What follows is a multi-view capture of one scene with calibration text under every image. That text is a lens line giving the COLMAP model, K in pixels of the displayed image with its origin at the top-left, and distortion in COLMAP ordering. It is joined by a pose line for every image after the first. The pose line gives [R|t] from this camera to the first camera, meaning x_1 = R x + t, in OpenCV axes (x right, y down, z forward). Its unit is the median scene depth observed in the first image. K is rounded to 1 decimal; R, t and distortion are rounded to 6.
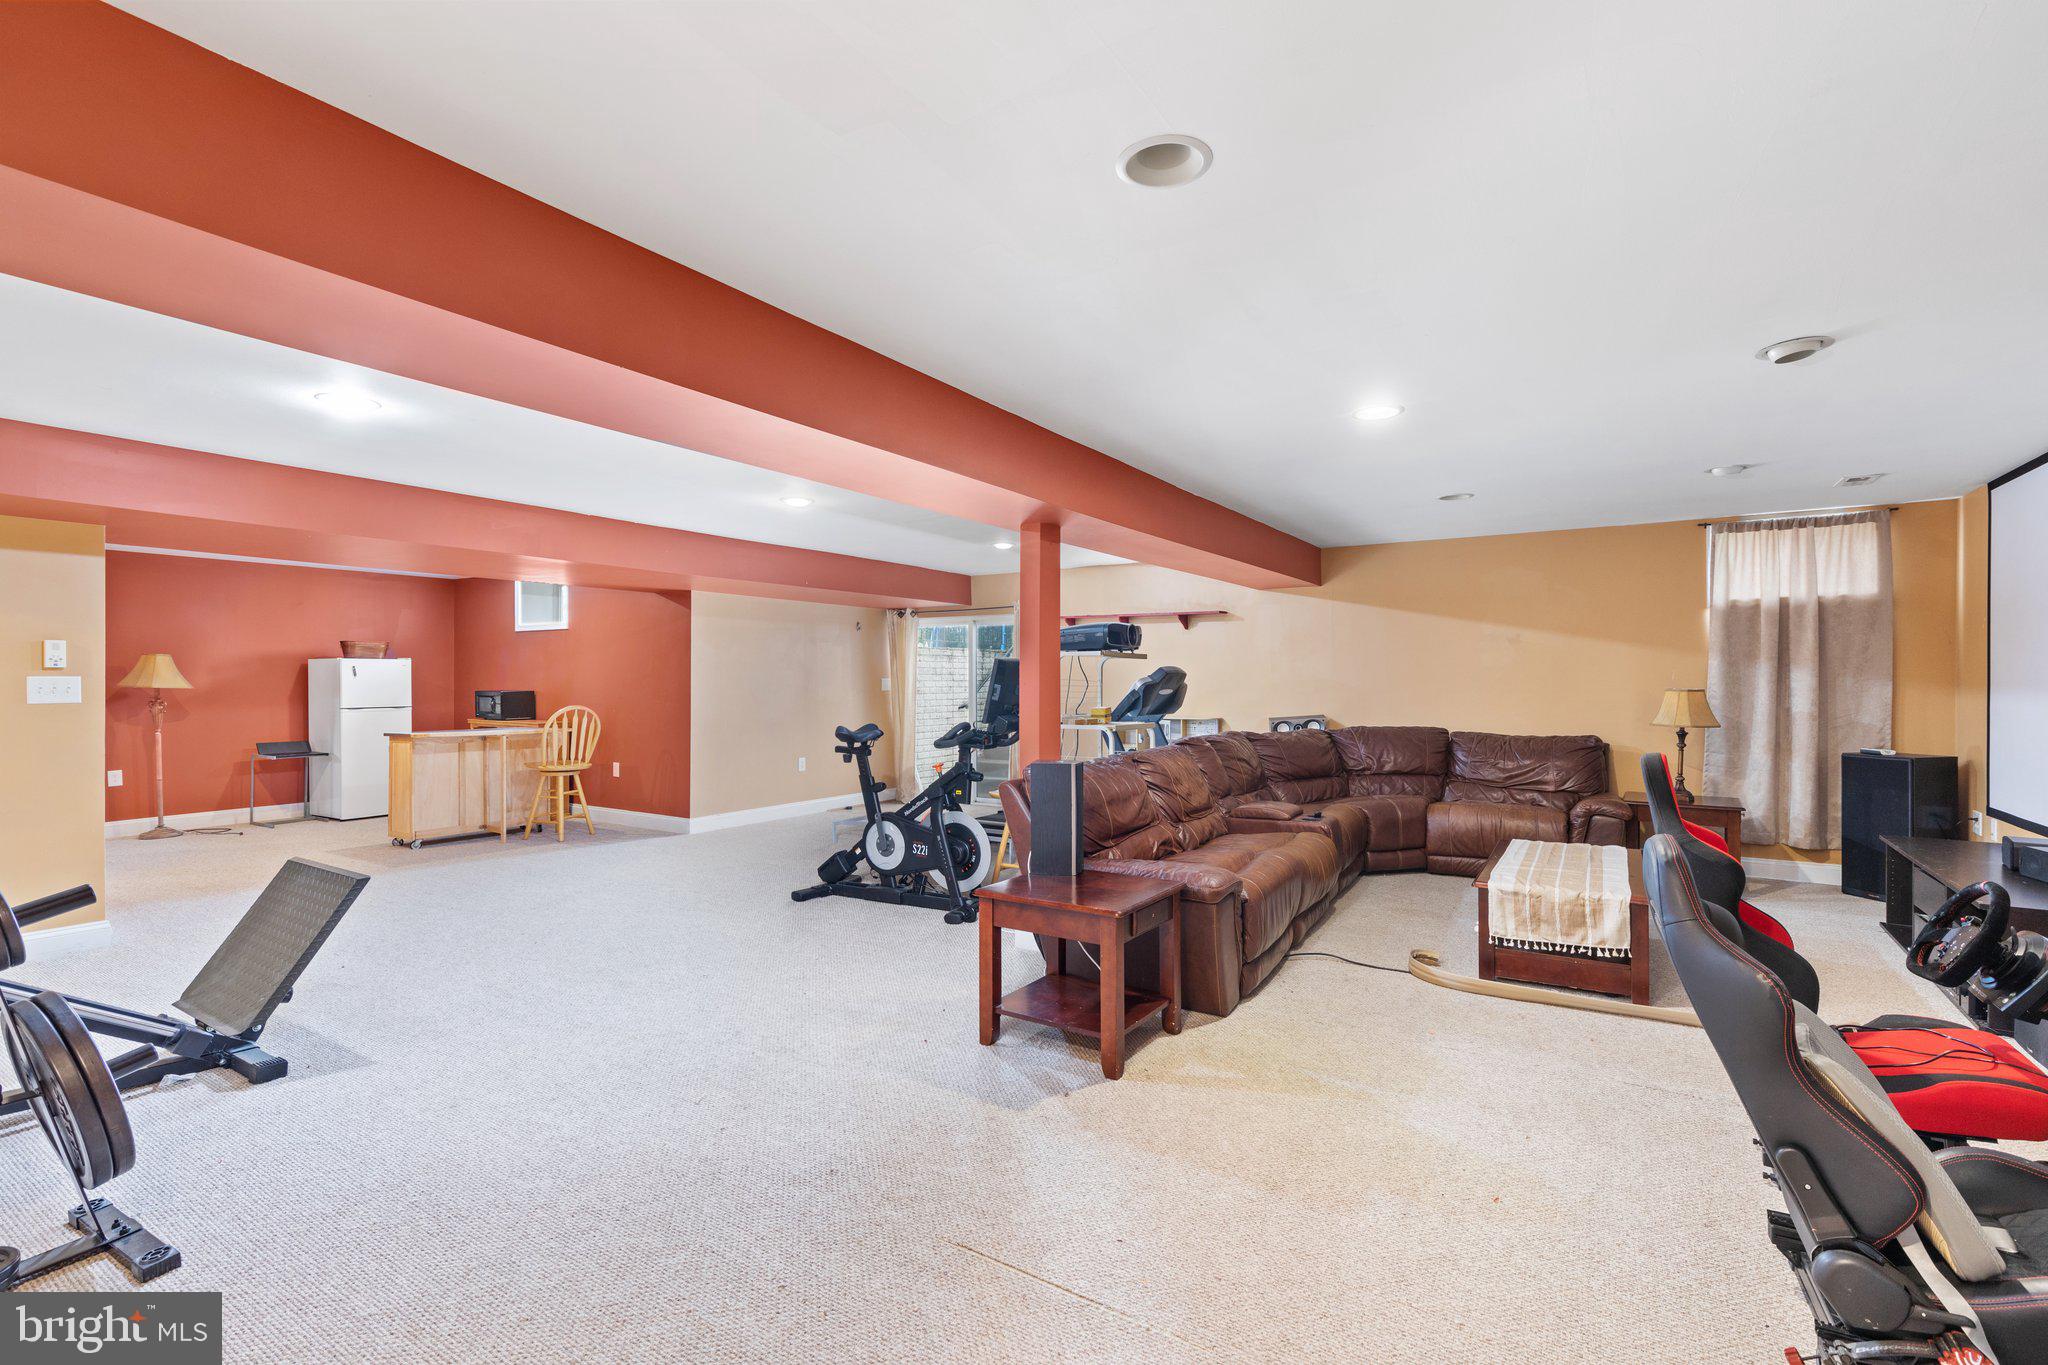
lens RADIAL K [[920.5, 0, 1023.9], [0, 920.5, 680.7], [0, 0, 1]] dist [0.003541, 0.000410]
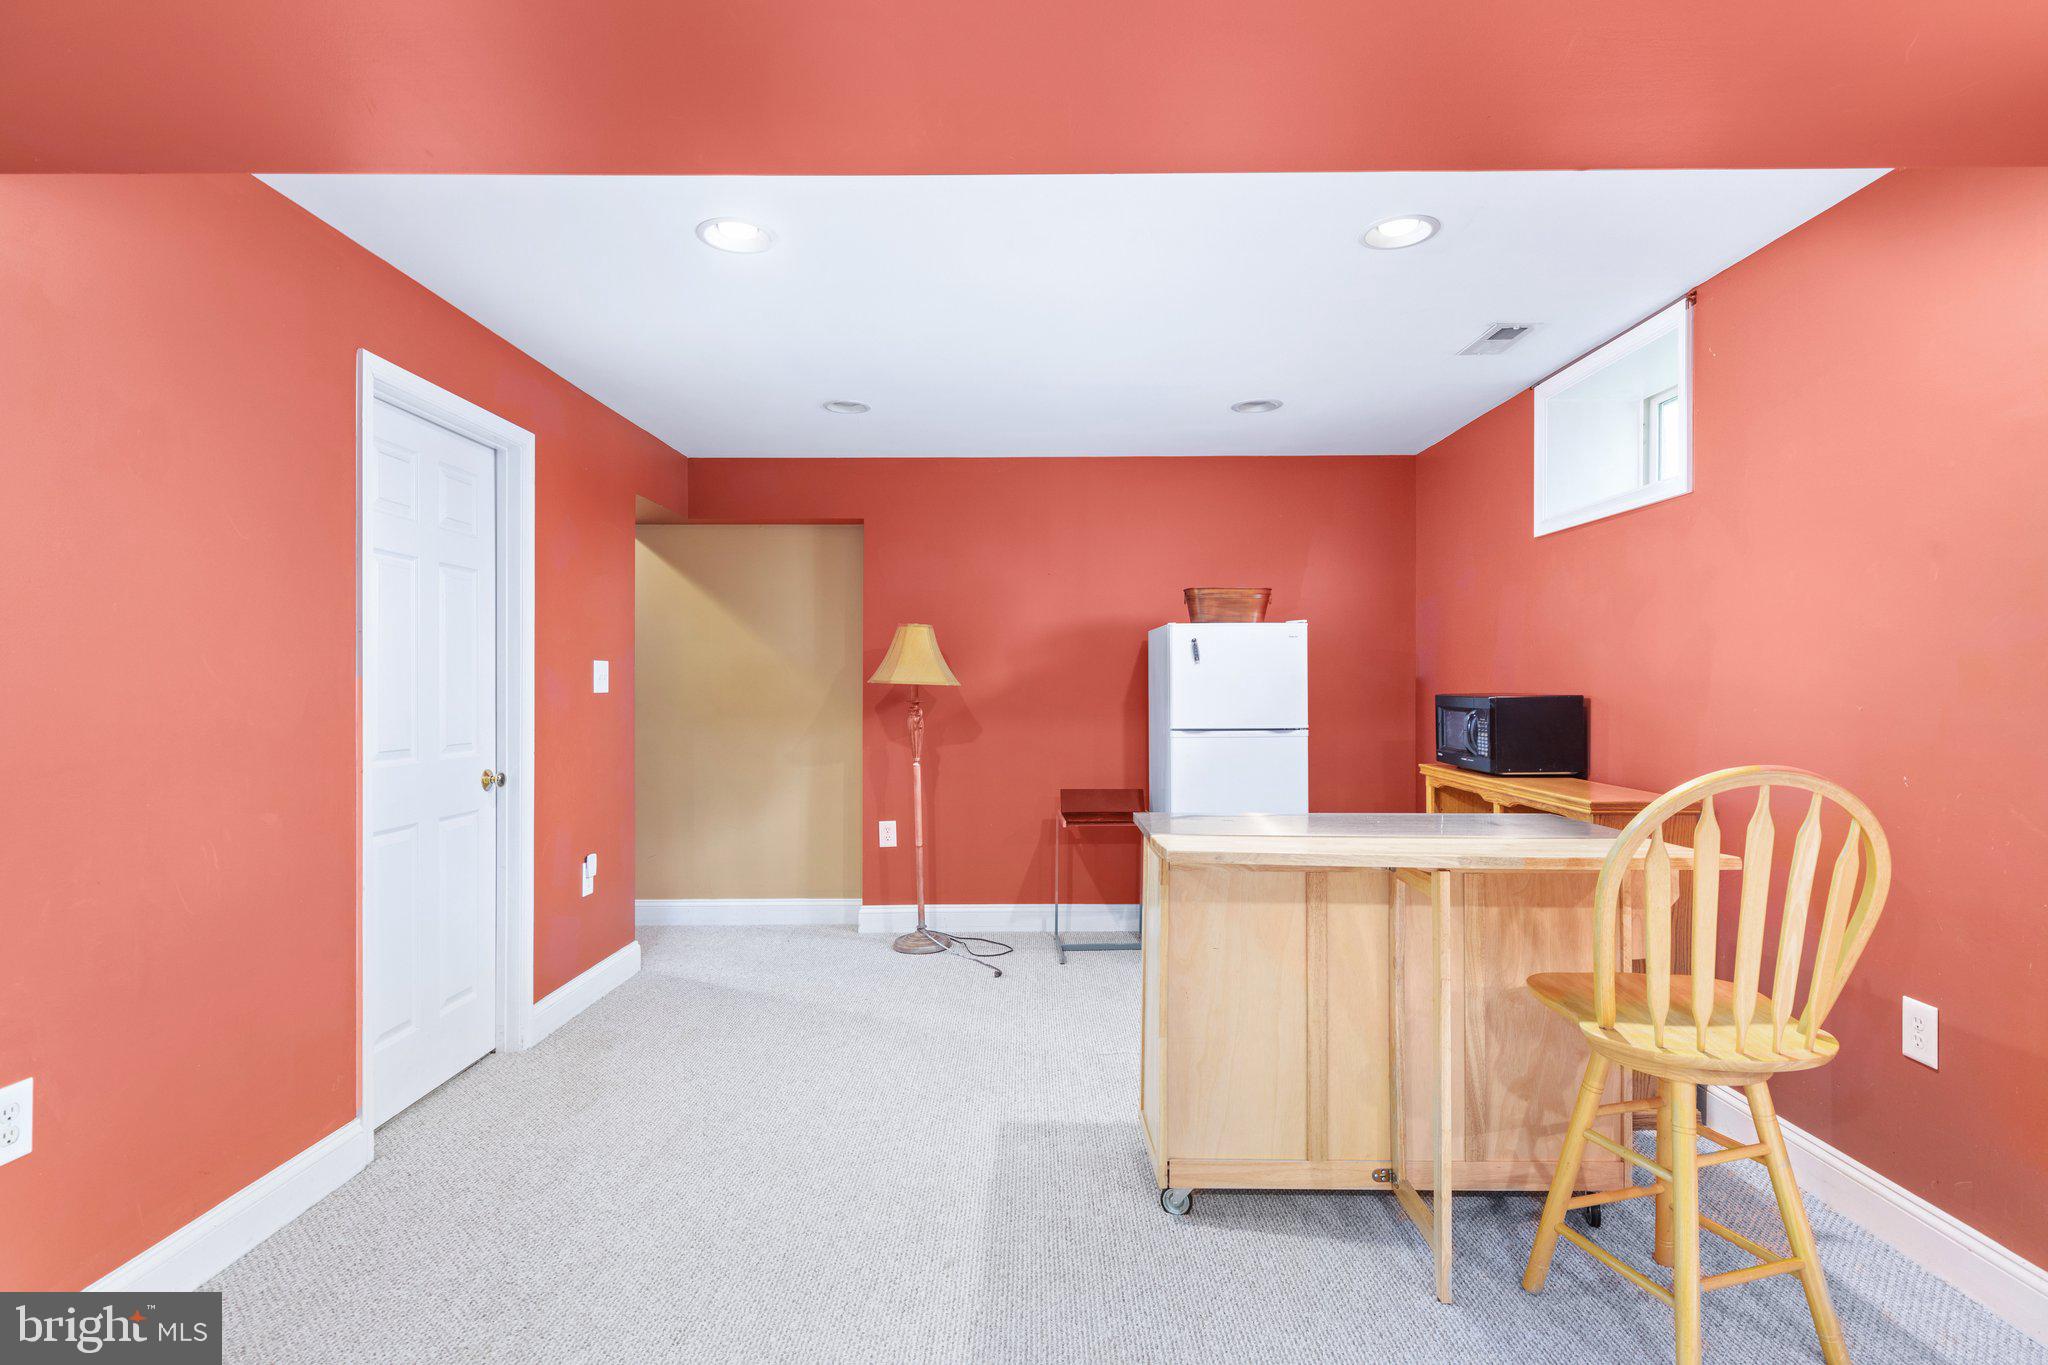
lens RADIAL K [[1041.3, 0, 1024.0], [0, 1041.3, 682.5], [0, 0, 1]] dist [0.000087, 0.000238]
pose [[0.543102, -0.001426, -0.839666, -0.353874], [-0.002138, 0.999993, -0.003081, 0.008679], [0.839664, 0.003469, 0.543095, 0.682995]]
